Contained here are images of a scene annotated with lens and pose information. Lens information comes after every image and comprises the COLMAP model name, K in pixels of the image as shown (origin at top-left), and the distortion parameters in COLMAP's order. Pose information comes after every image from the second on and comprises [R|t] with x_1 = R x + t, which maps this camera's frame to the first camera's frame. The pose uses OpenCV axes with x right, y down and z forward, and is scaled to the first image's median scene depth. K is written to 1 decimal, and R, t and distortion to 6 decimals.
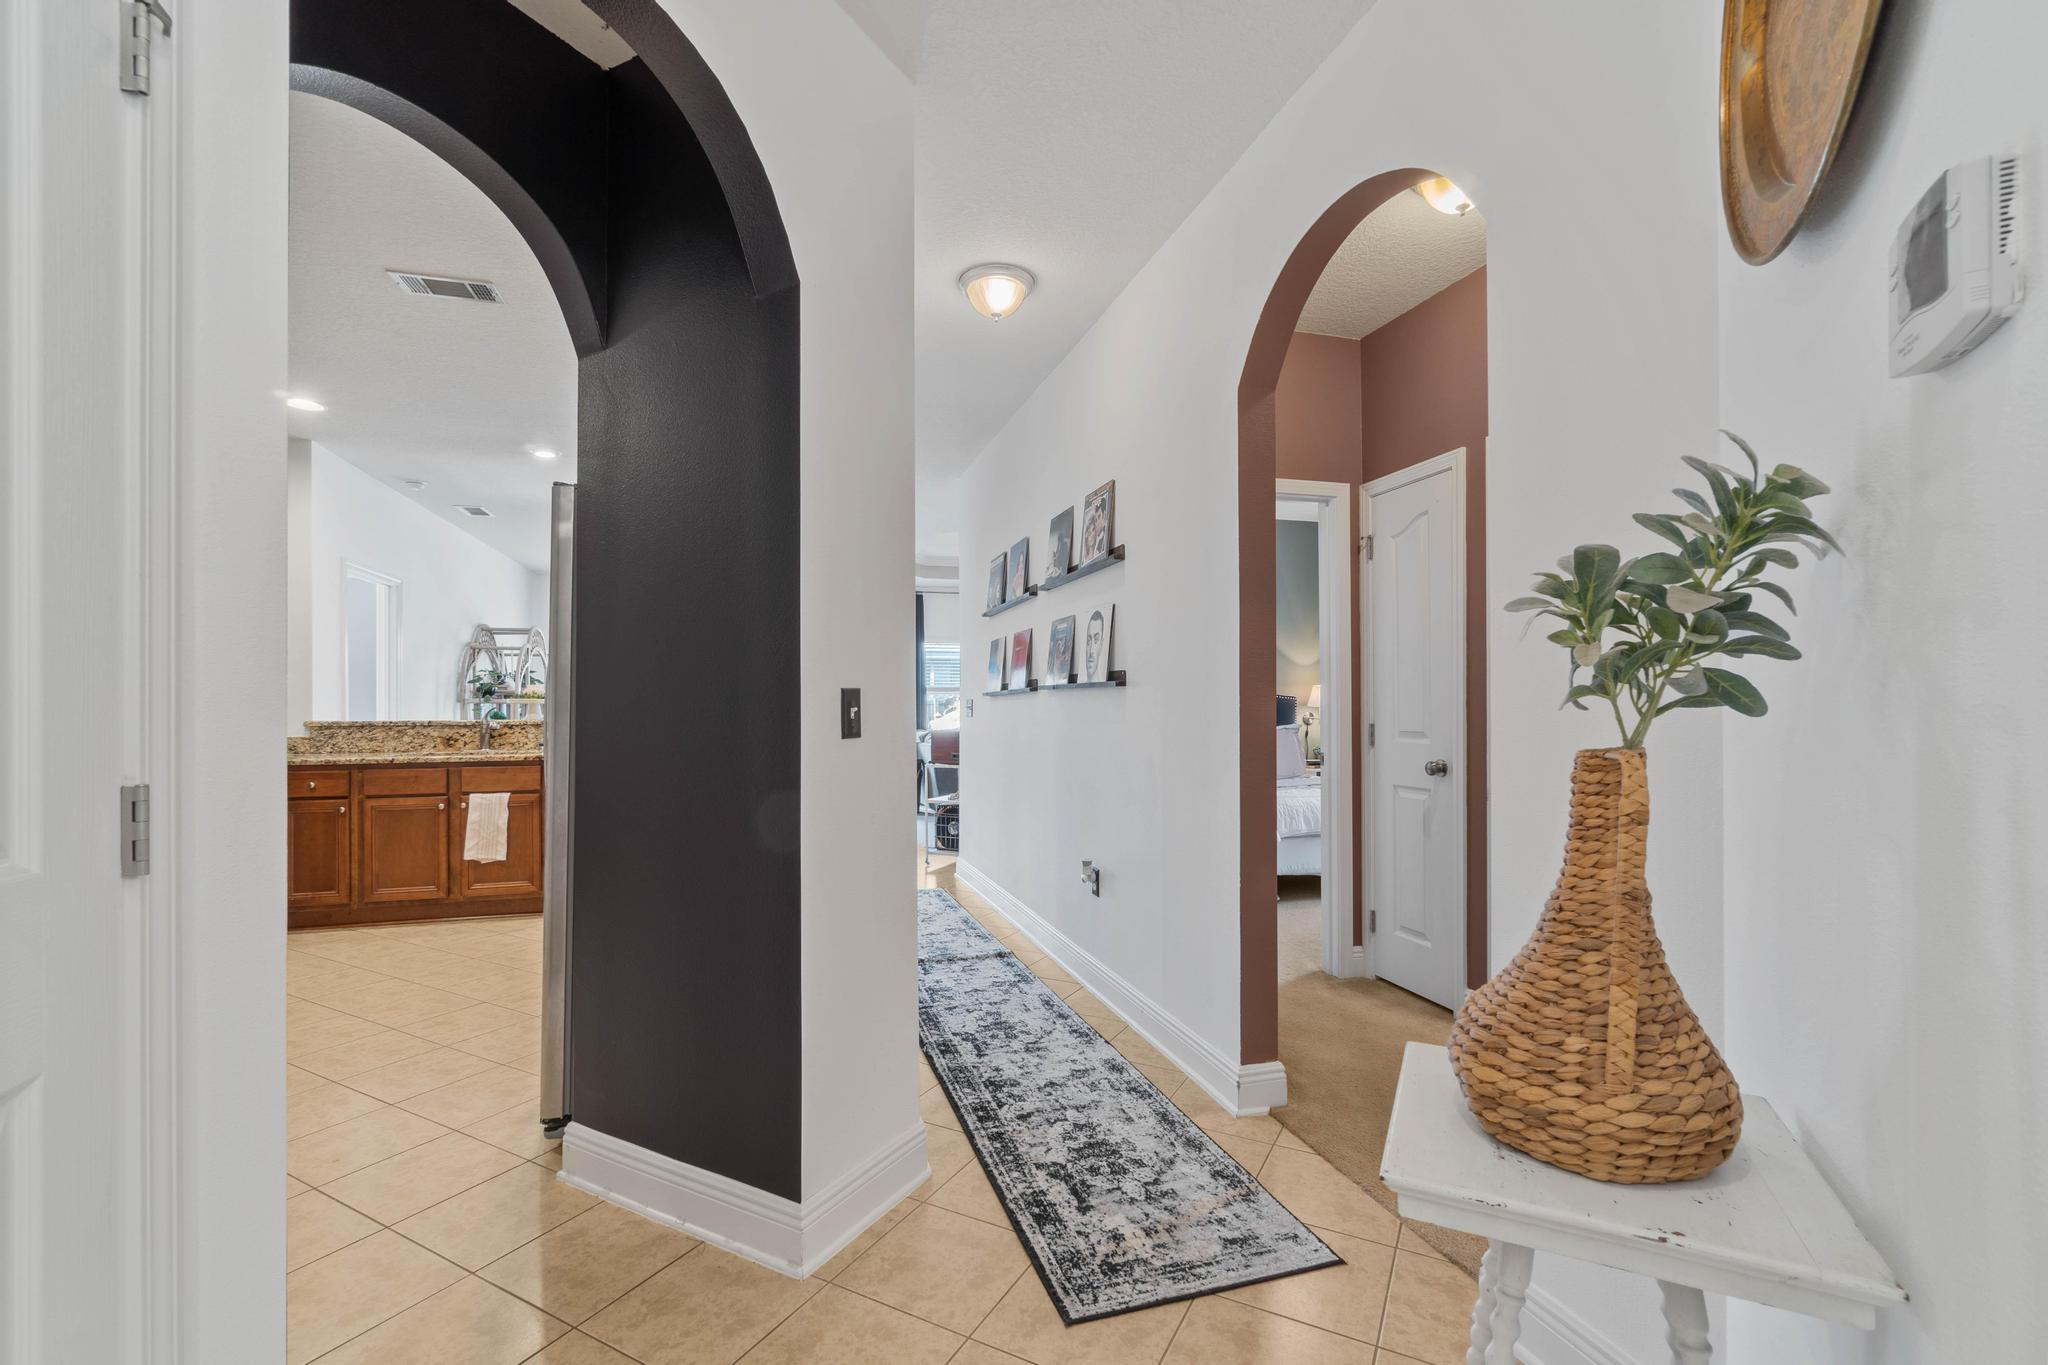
lens RADIAL K [[908.1, 0, 1021.9], [0, 908.1, 696.7], [0, 0, 1]] dist [0.000573, -0.000057]
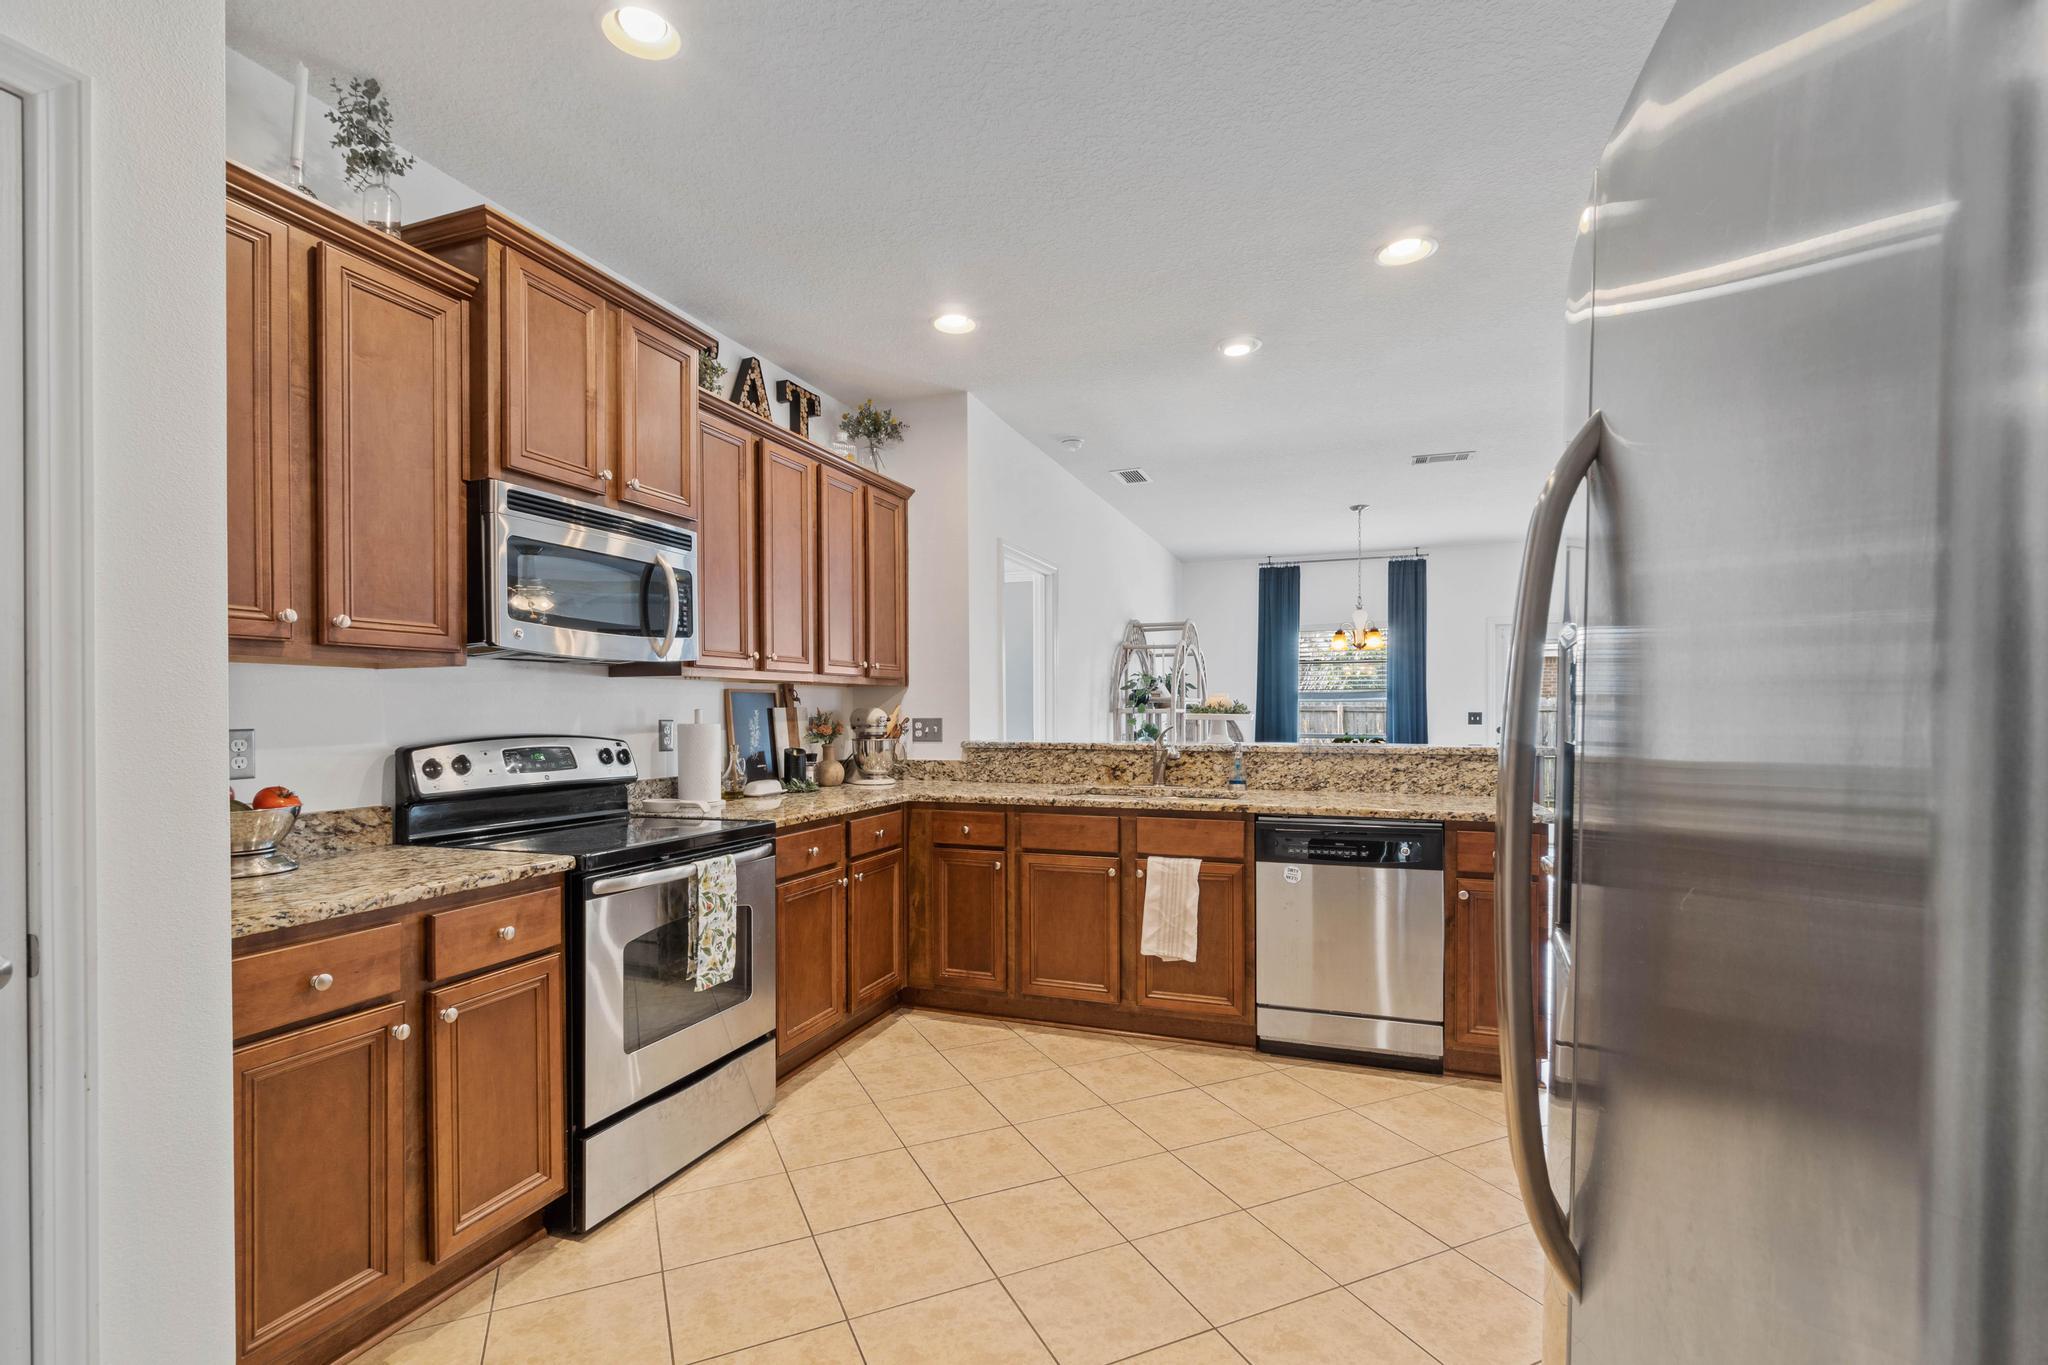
lens RADIAL K [[929.9, 0, 1019.9], [0, 929.9, 710.3], [0, 0, 1]] dist [0.000790, -0.000004]
pose [[0.809153, 0.007199, -0.587554, -0.276789], [0.001033, 0.999906, 0.013674, -0.011982], [0.587598, -0.011672, 0.809069, 0.381857]]
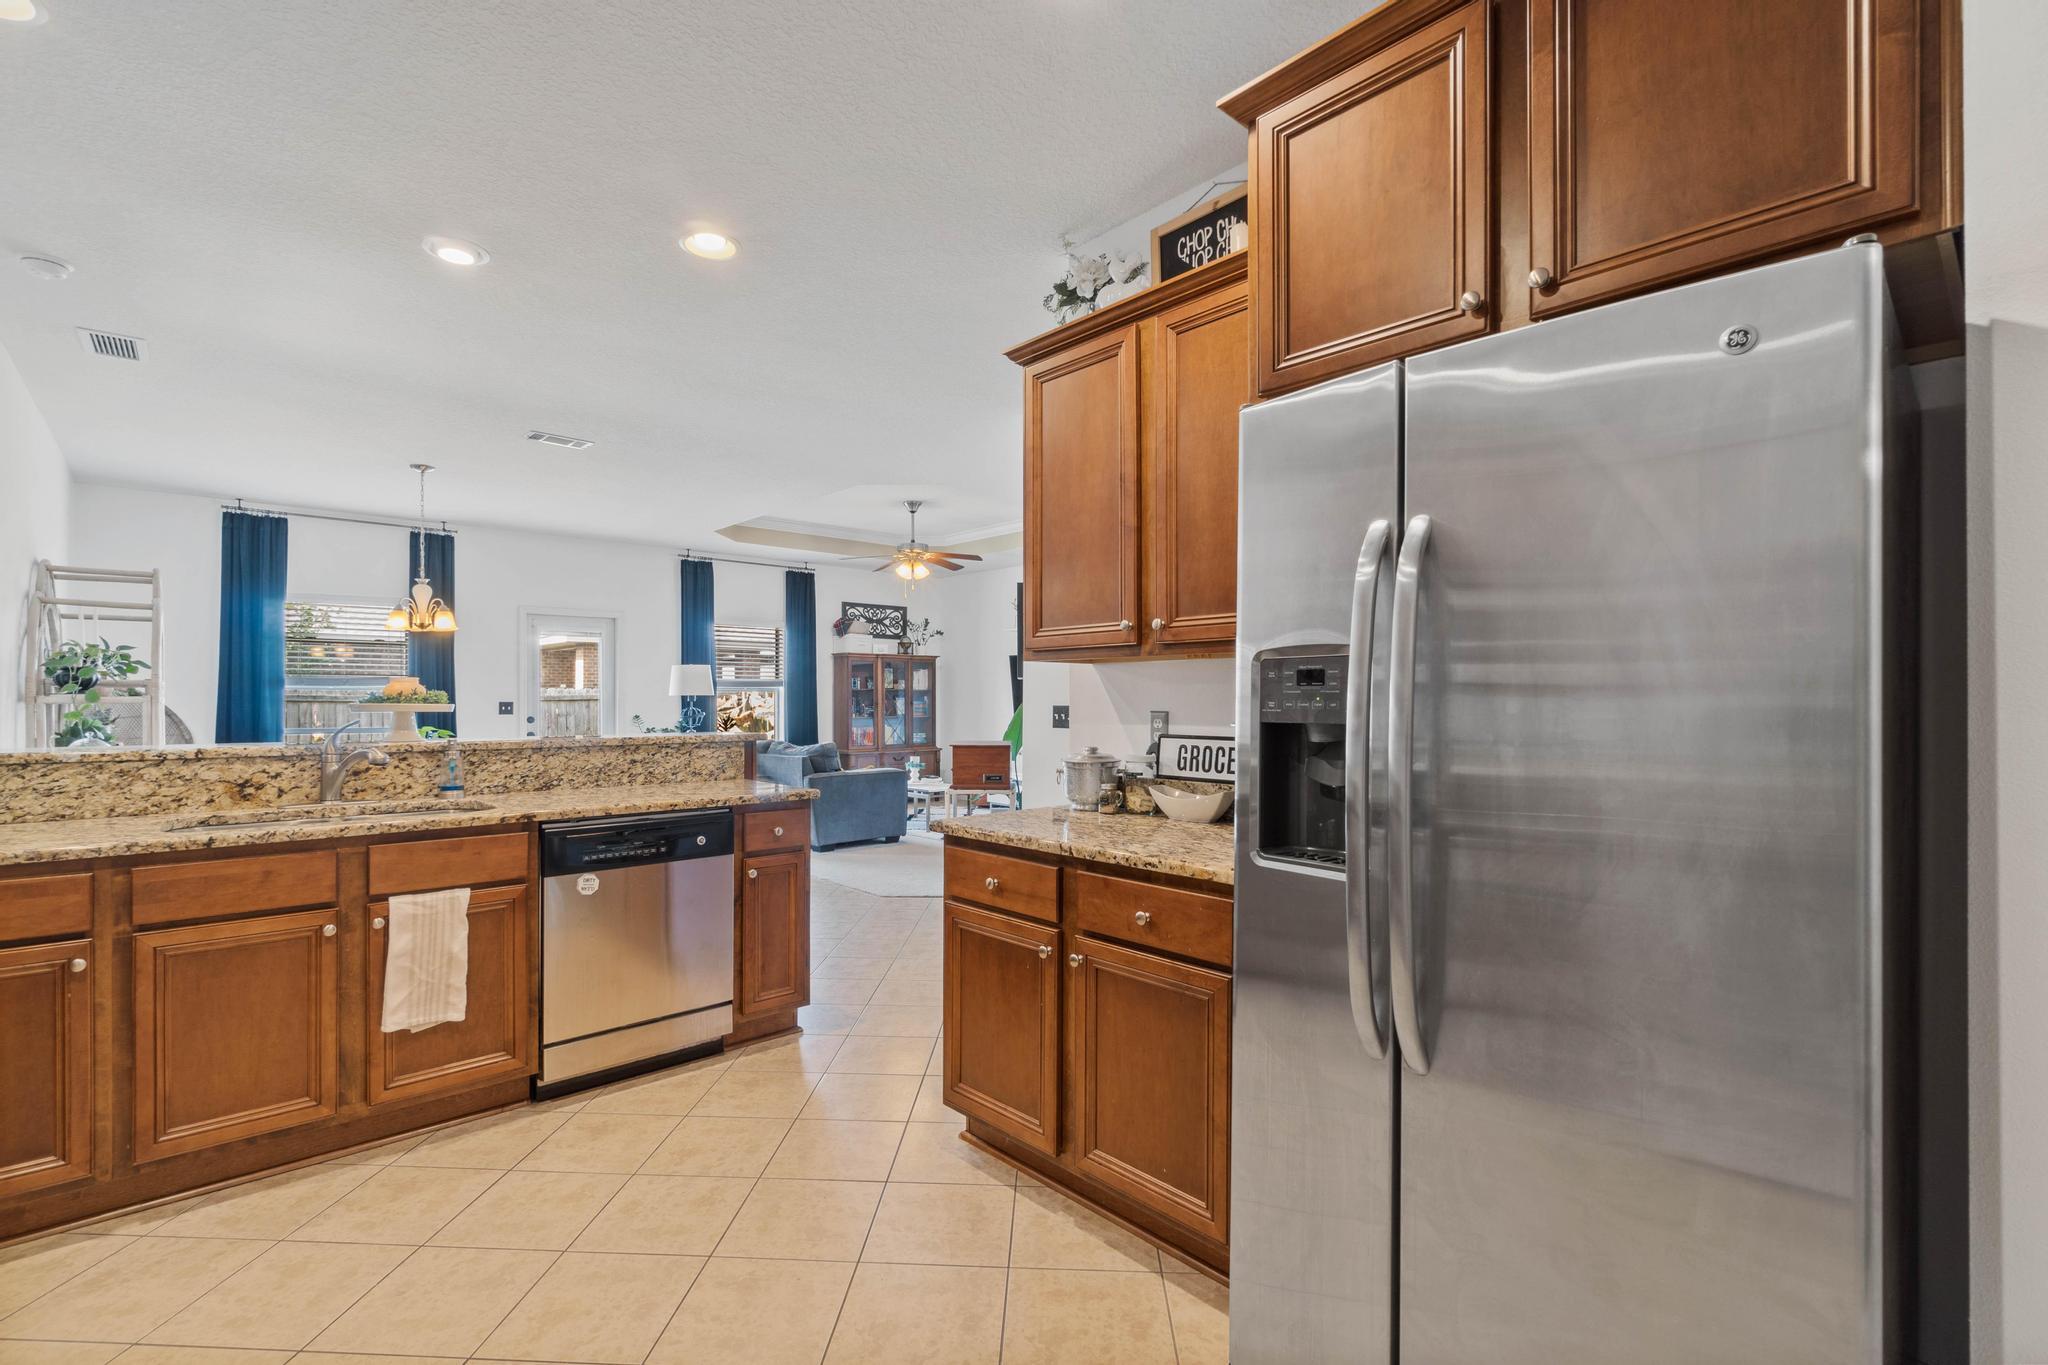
lens RADIAL K [[908.1, 0, 1021.9], [0, 908.1, 696.7], [0, 0, 1]] dist [0.000573, -0.000057]
pose [[0.893468, 0.010650, 0.449000, -0.519709], [-0.013250, 0.999909, 0.002648, -0.009650], [-0.448931, -0.008315, 0.893528, 0.396500]]
